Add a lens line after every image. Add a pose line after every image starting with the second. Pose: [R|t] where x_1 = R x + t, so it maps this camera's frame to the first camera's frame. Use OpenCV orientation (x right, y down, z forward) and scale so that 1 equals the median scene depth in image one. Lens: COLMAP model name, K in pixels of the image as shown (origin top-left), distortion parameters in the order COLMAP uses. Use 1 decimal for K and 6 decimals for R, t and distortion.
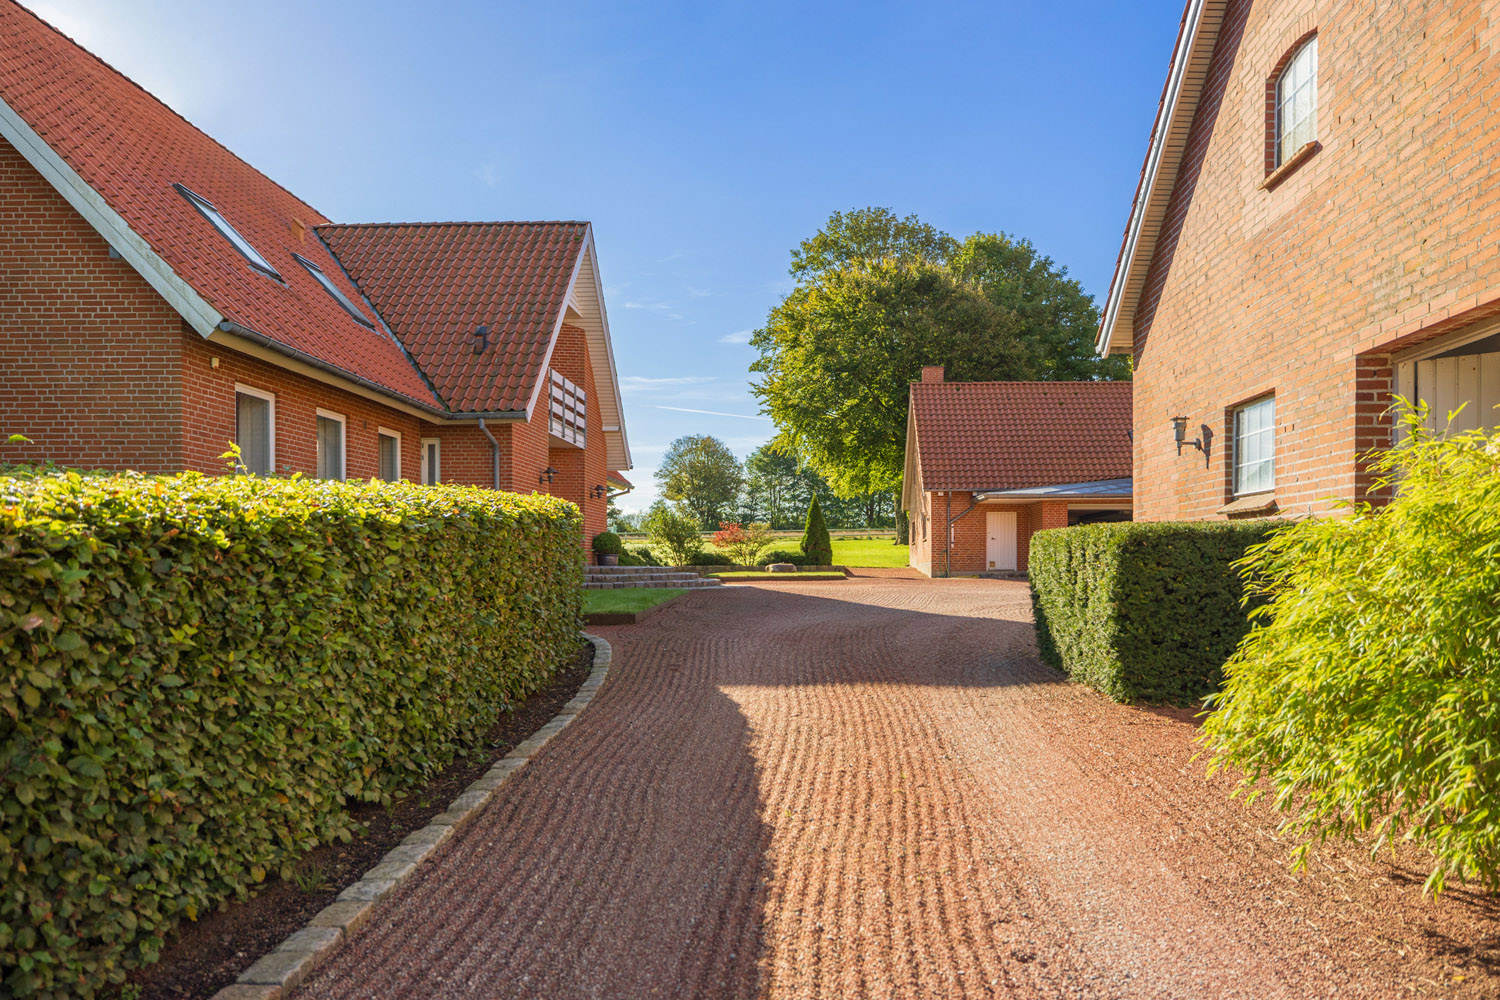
lens RADIAL K [[1307.8, 0, 750.0], [0, 1307.8, 540.4], [0, 0, 1]] dist [0.000763, 0.000409]
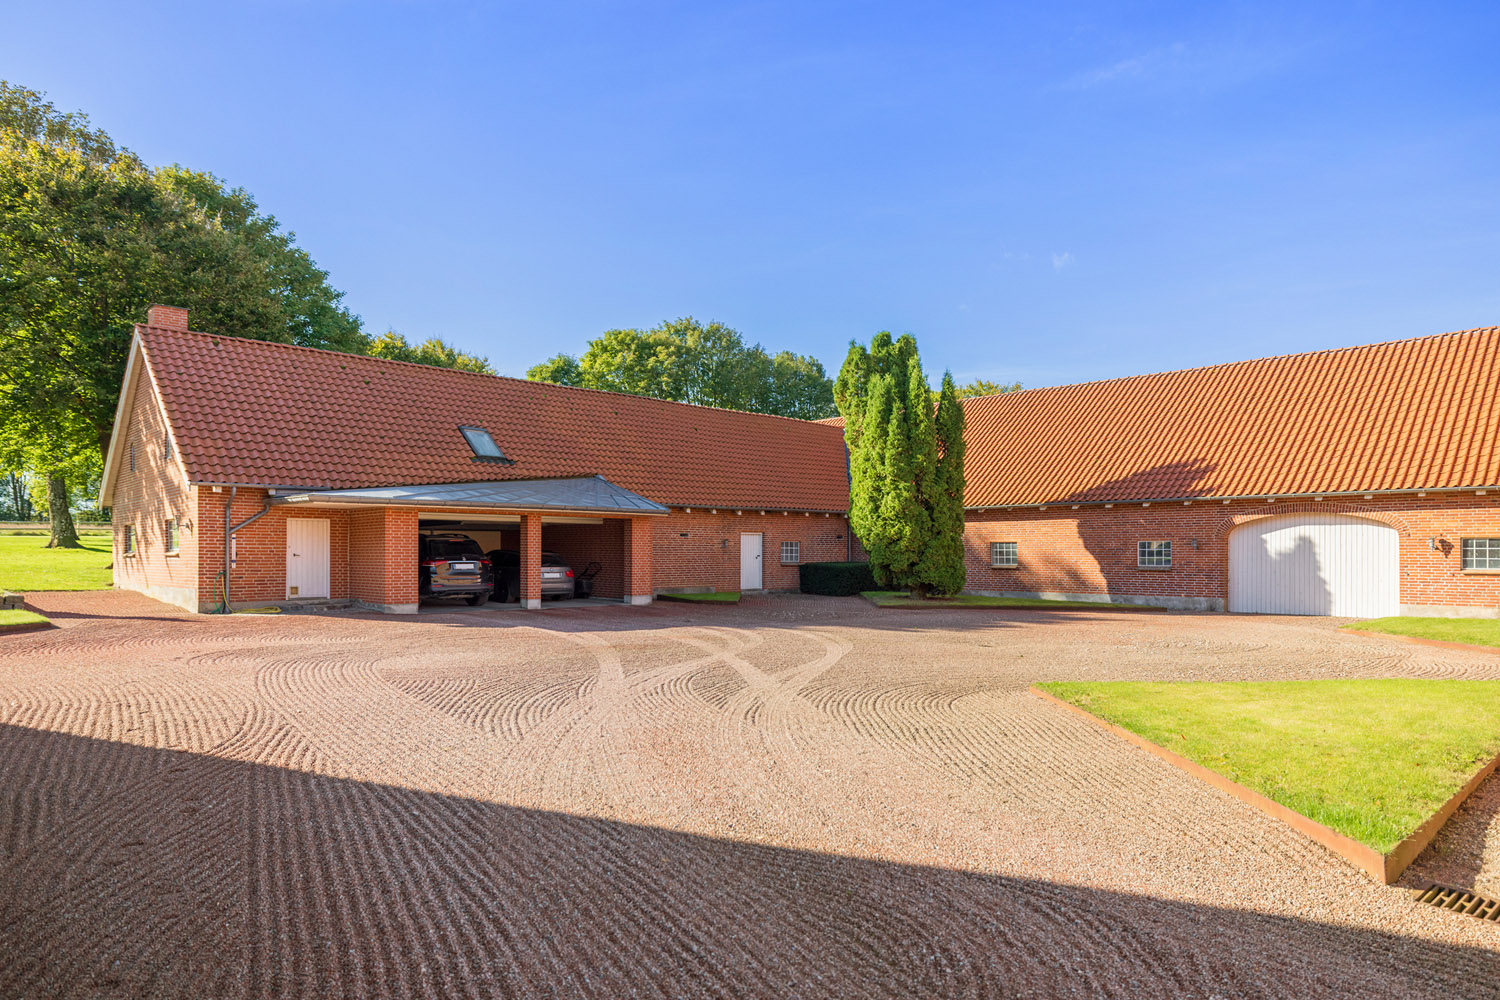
lens RADIAL K [[910.0, 0, 749.2], [0, 910.0, 551.8], [0, 0, 1]] dist [0.000328, 0.000844]
pose [[0.654808, -0.002820, 0.755790, -0.031913], [-0.022990, 0.999456, 0.023647, -0.021948], [-0.755446, -0.032859, 0.654387, 0.505884]]
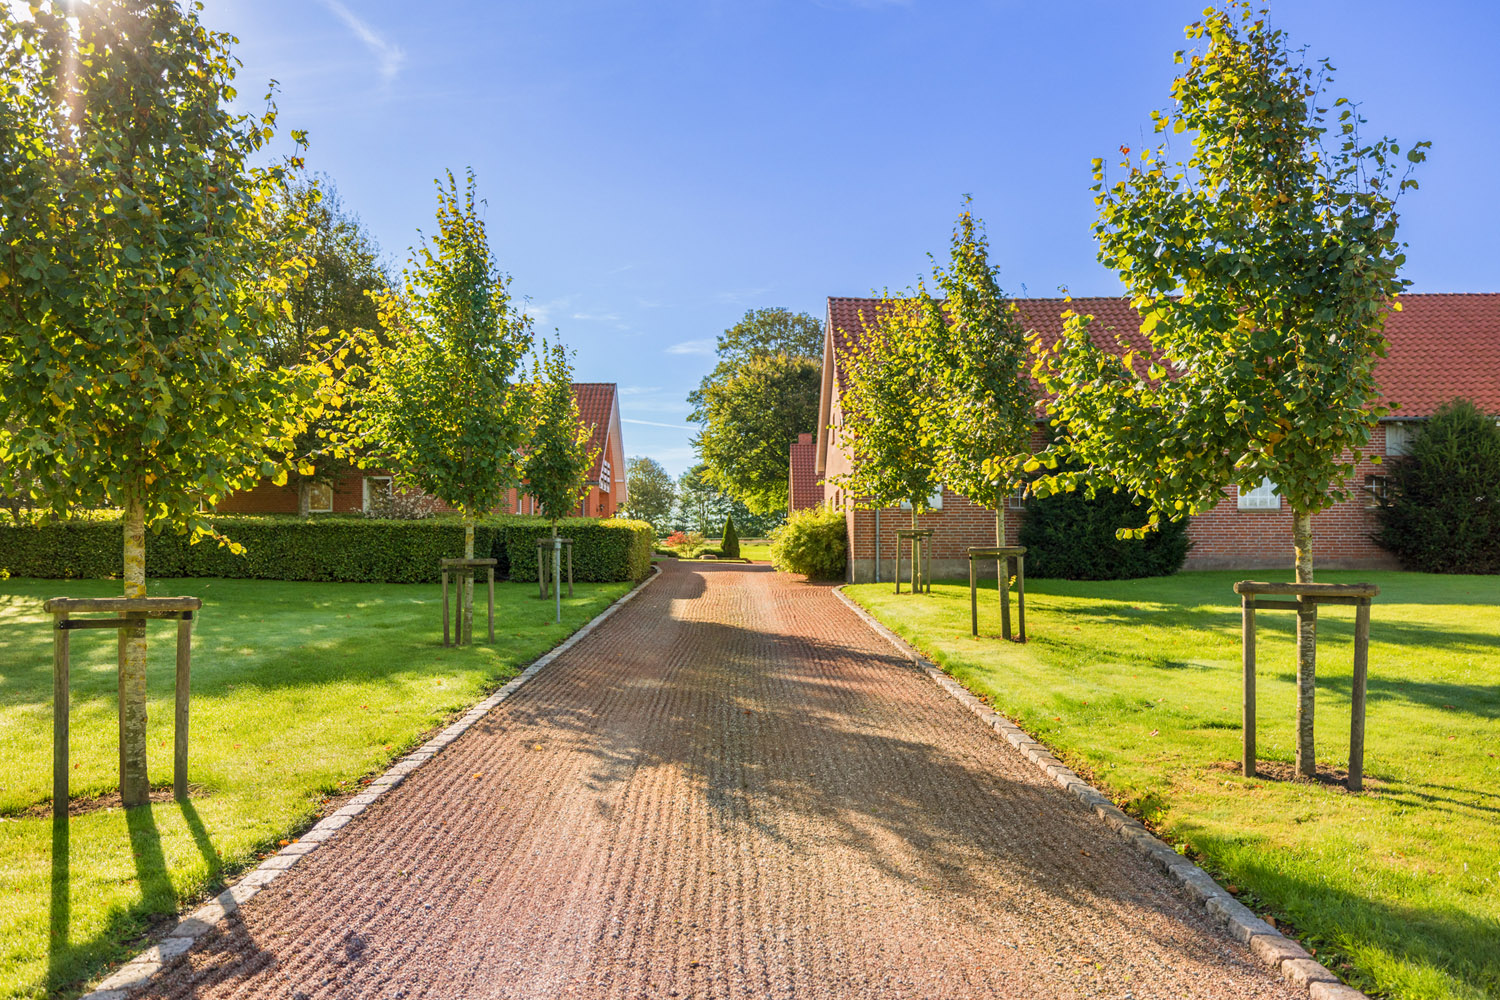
lens RADIAL K [[1644.4, 0, 750.0], [0, 1644.4, 500.0], [0, 0, 1]] dist [0.014064, 0.014817]
pose [[0.998802, 0.006730, 0.048473, -0.023314], [-0.005010, 0.999357, -0.035510, 0.019340], [-0.048681, 0.035225, 0.998193, -1.002378]]
